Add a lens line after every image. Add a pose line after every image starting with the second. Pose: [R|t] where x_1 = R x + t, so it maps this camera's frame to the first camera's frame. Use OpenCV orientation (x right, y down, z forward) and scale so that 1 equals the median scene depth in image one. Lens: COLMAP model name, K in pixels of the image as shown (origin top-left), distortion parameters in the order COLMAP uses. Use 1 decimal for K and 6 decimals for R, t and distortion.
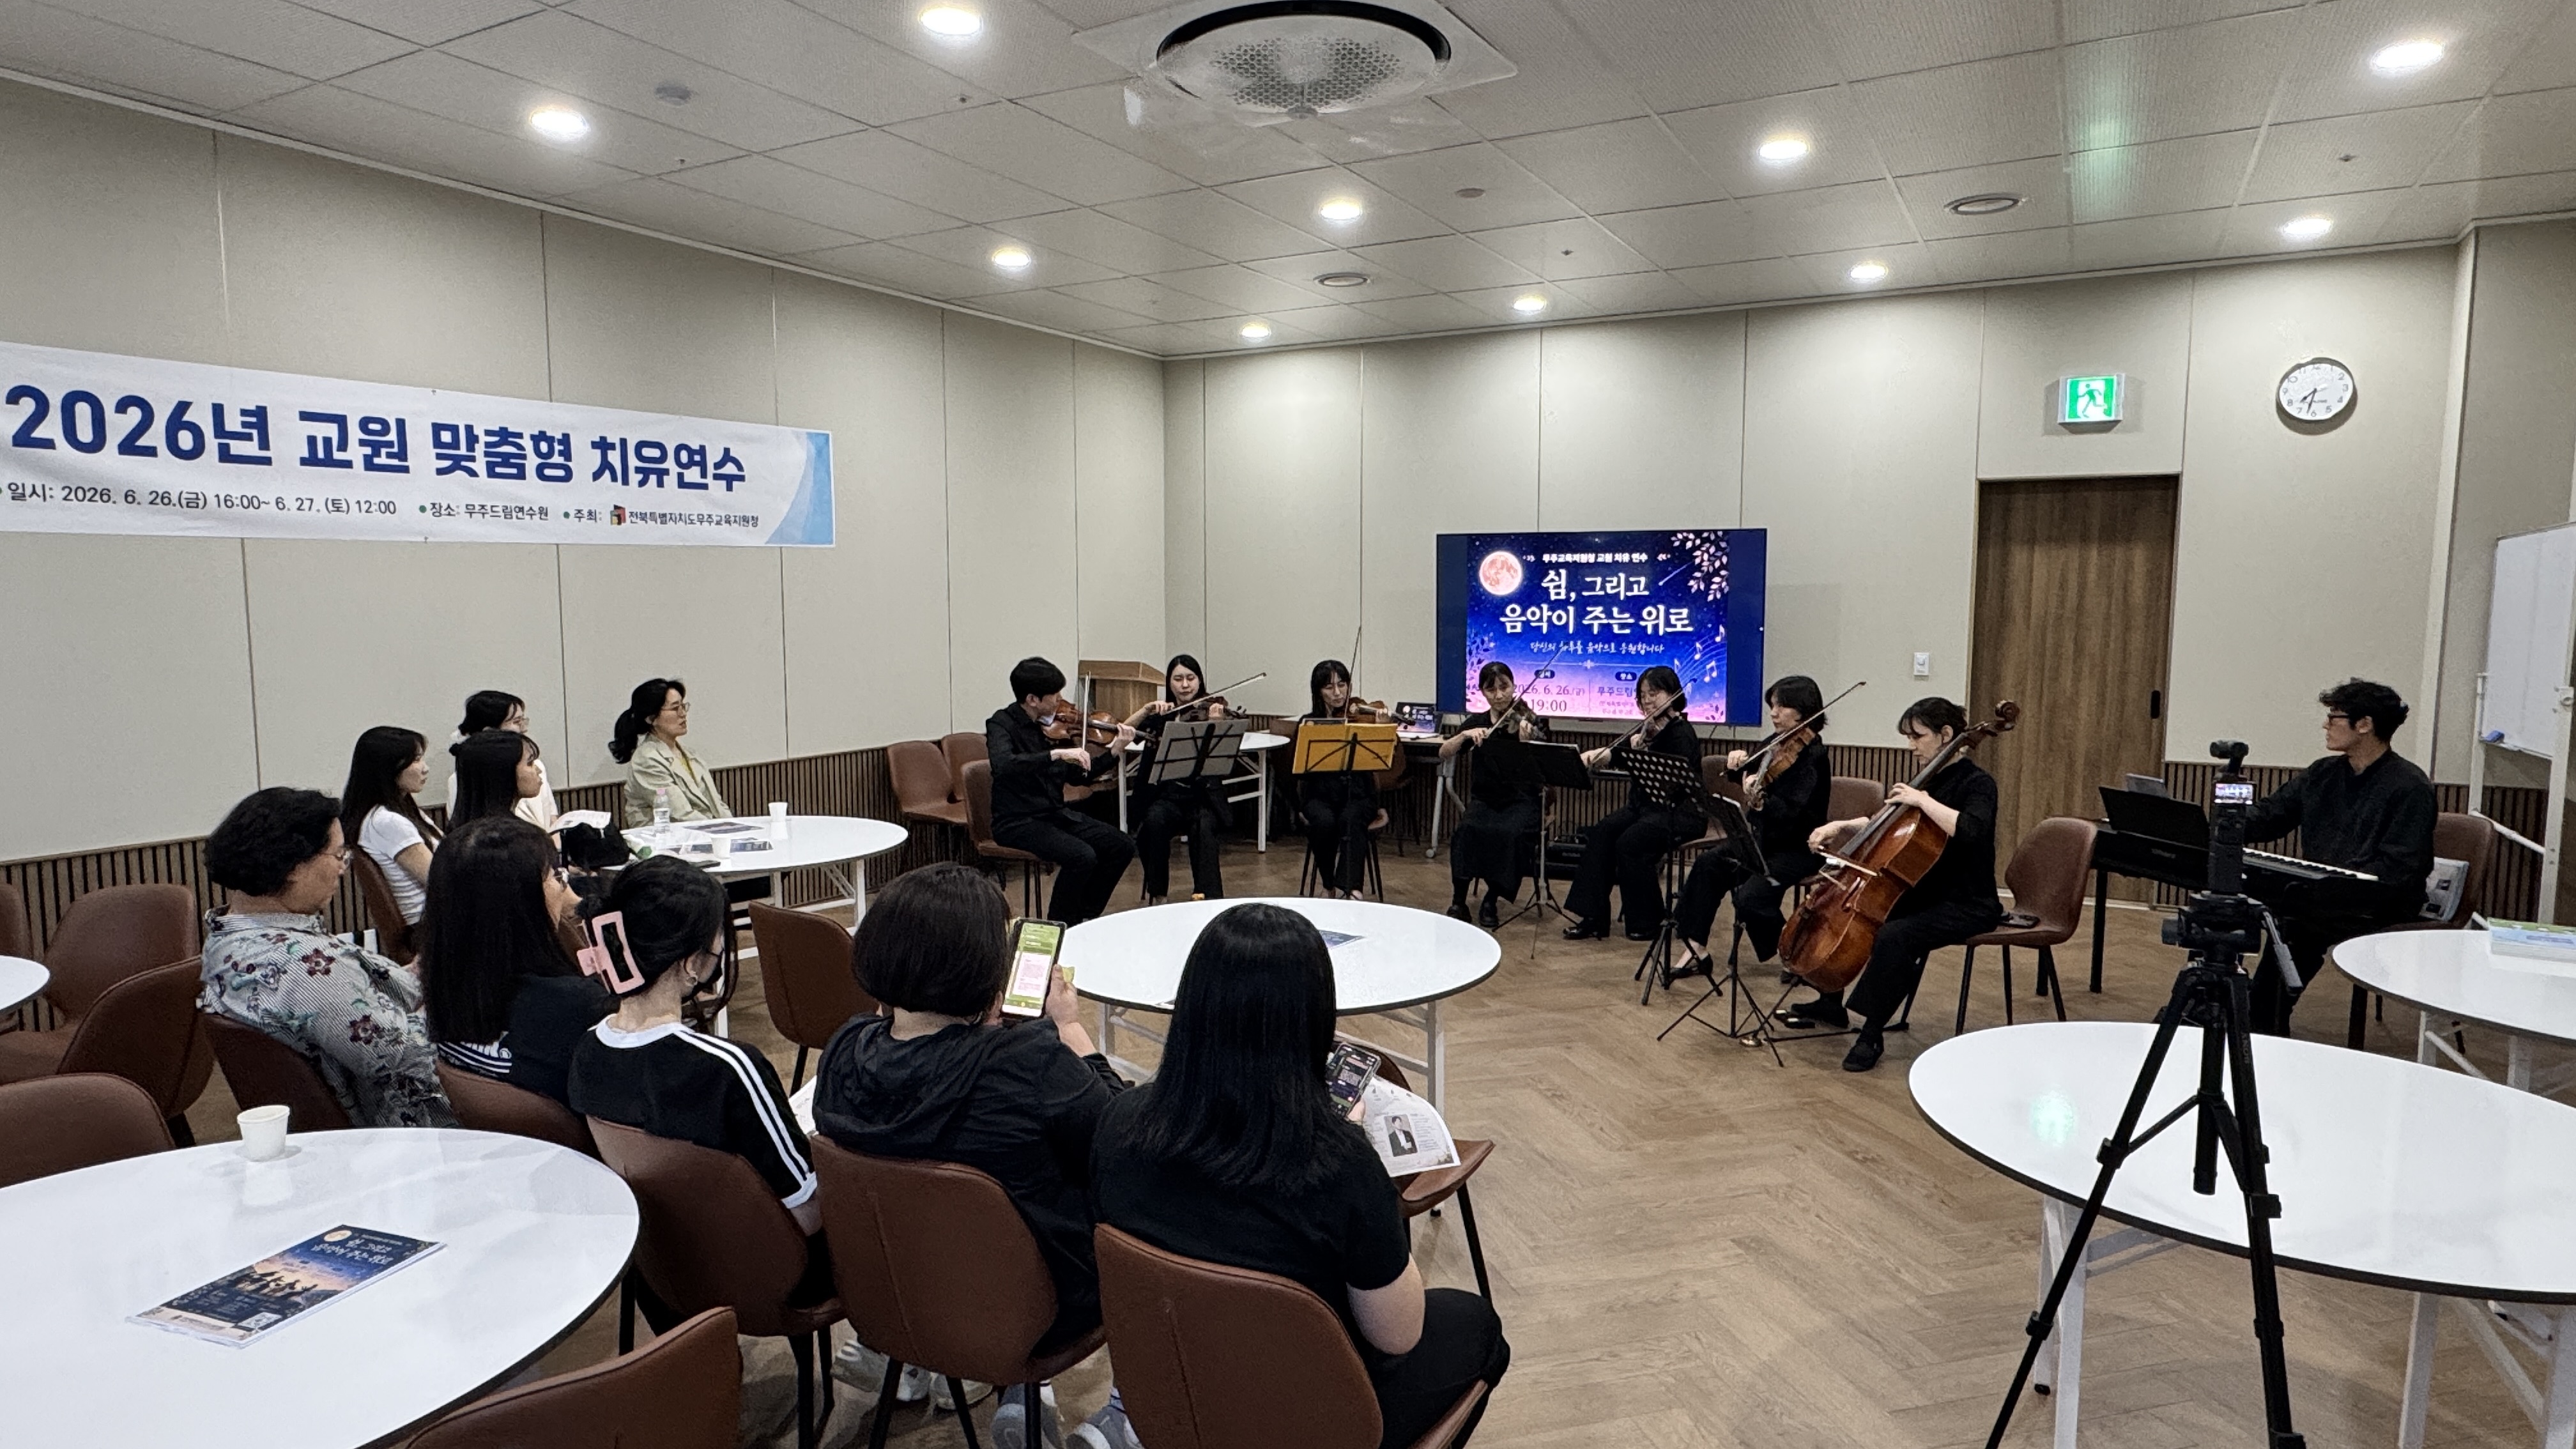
lens RADIAL K [[1354.2, 0, 1288.0], [0, 1354.2, 724.5], [0, 0, 1]] dist [0.003067, 0.001353]
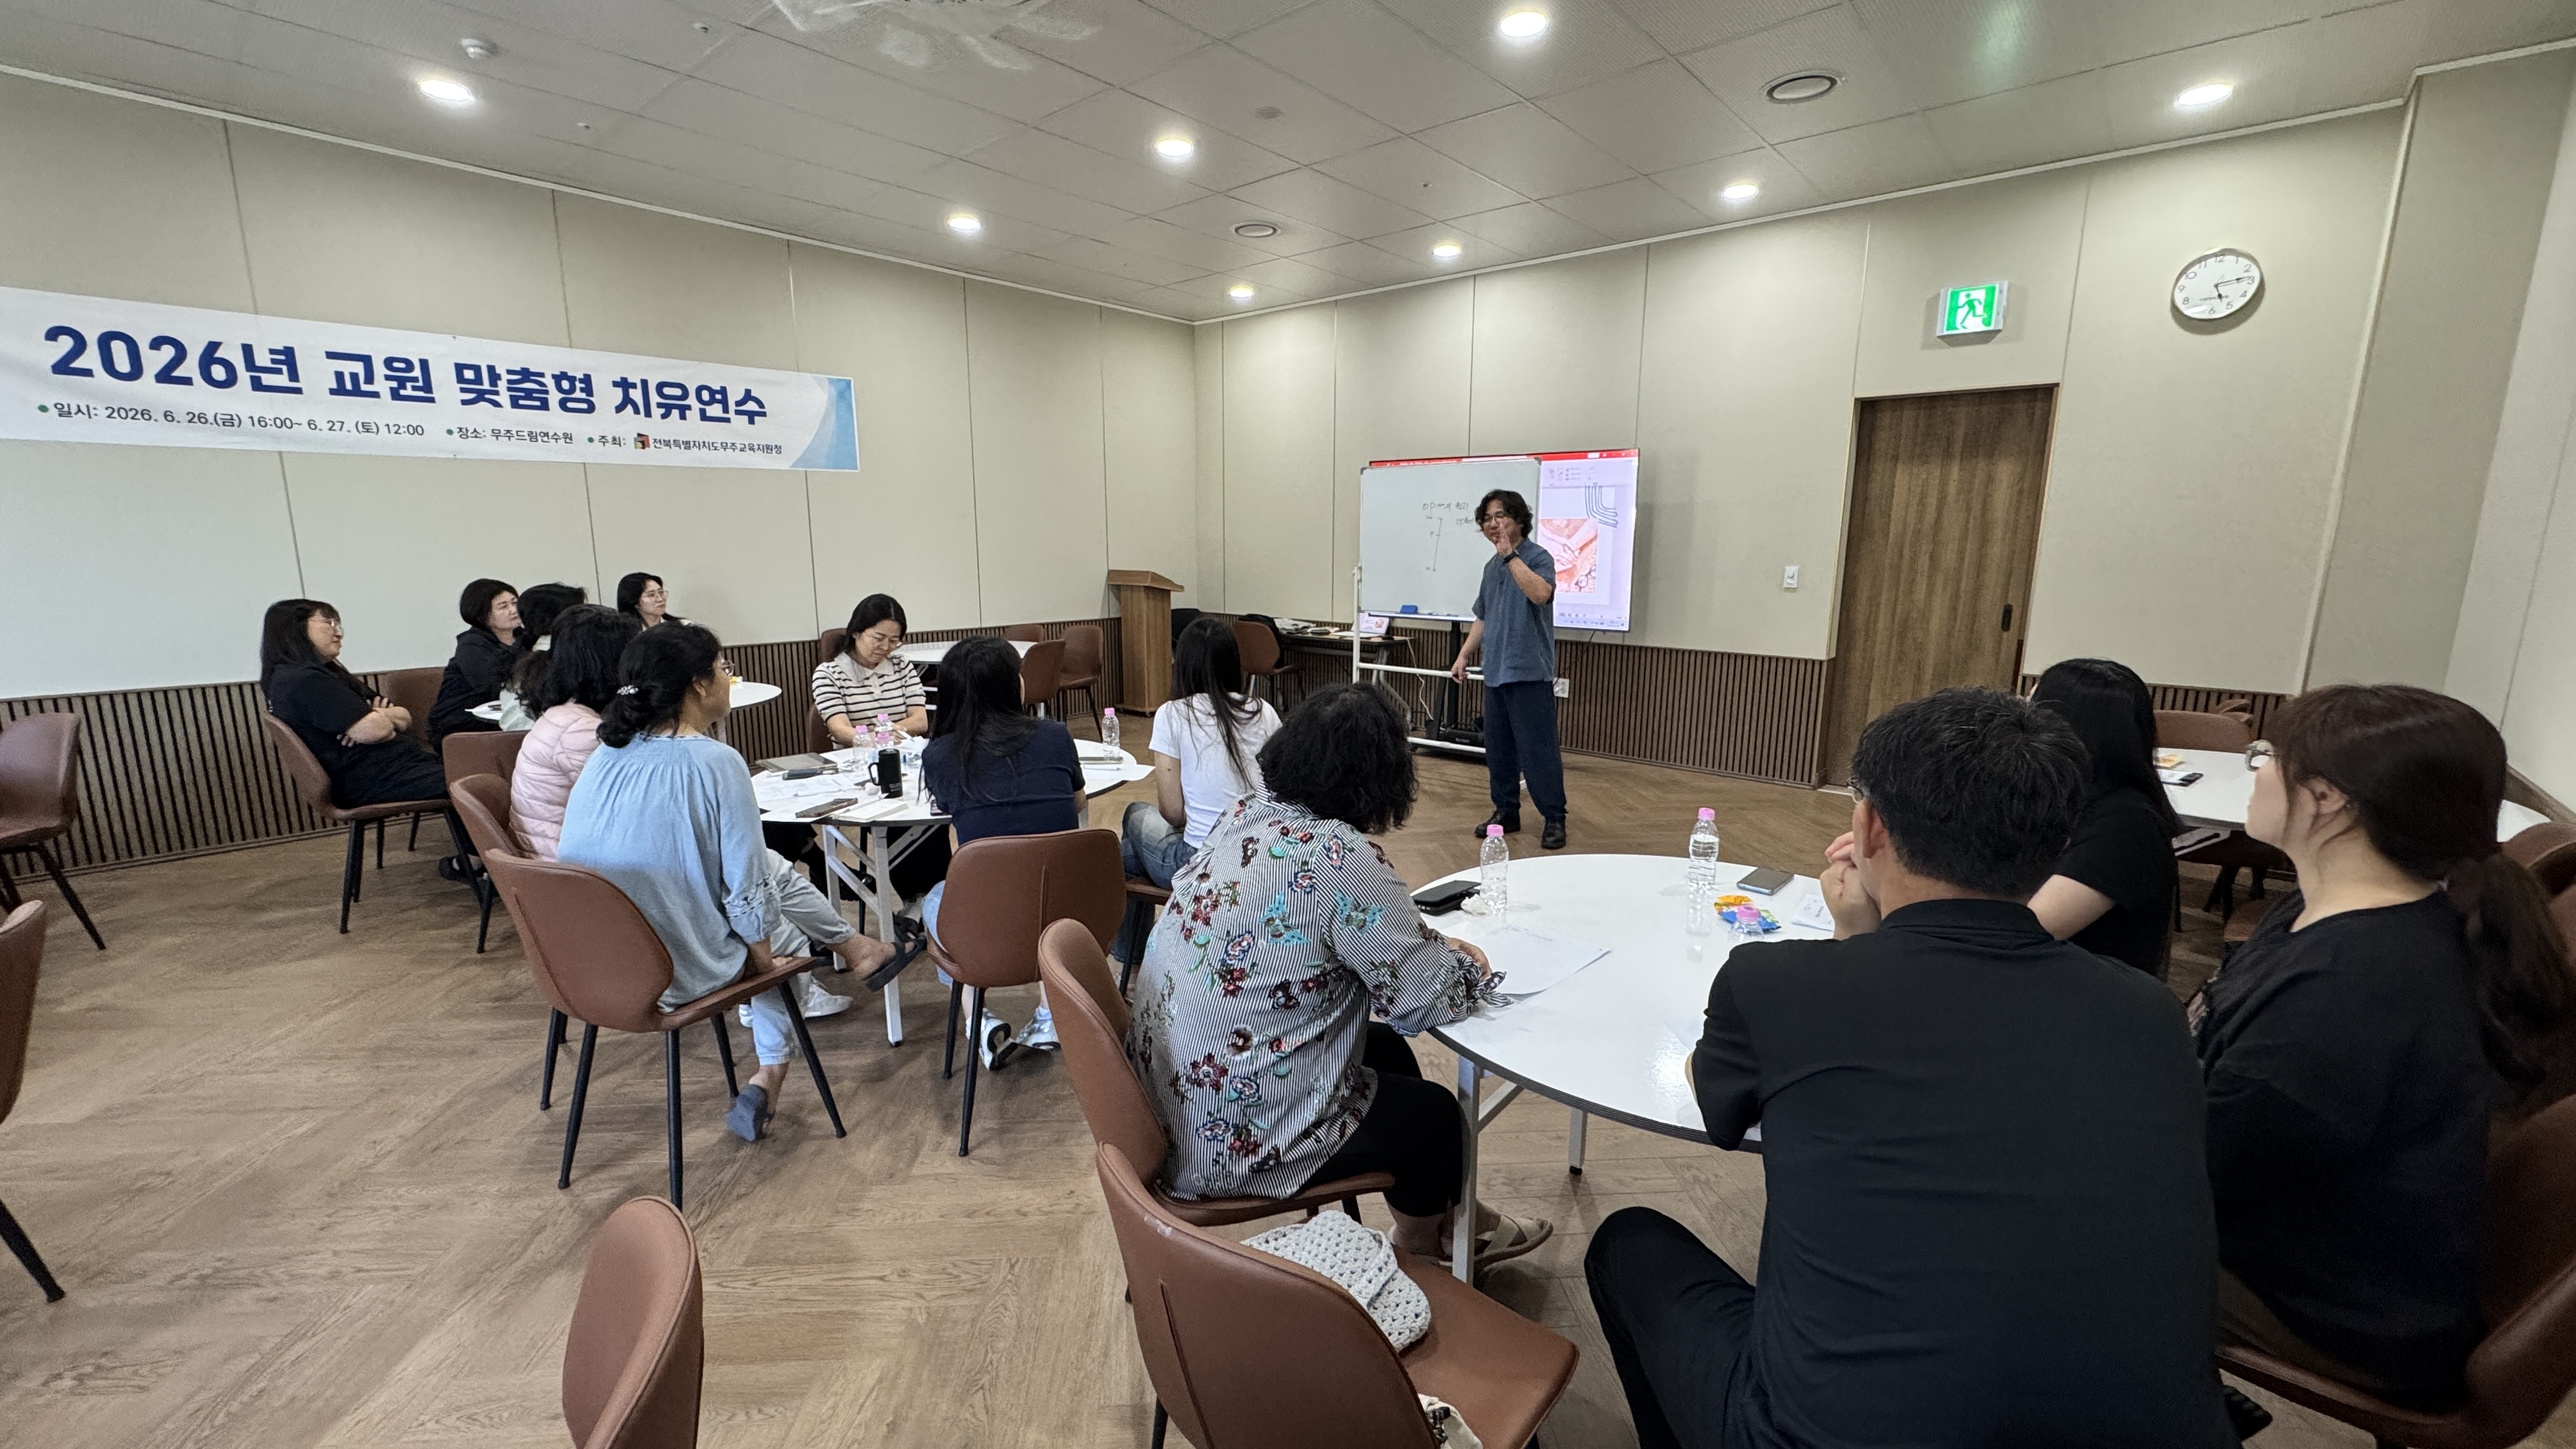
lens RADIAL K [[995.8, 0, 1288.0], [0, 995.8, 724.5], [0, 0, 1]] dist [-0.000785, -0.000382]
pose [[0.980105, 0.042371, -0.193904, 0.308039], [-0.025187, 0.995601, 0.090247, 0.010611], [0.196875, -0.083568, 0.976861, 0.198984]]
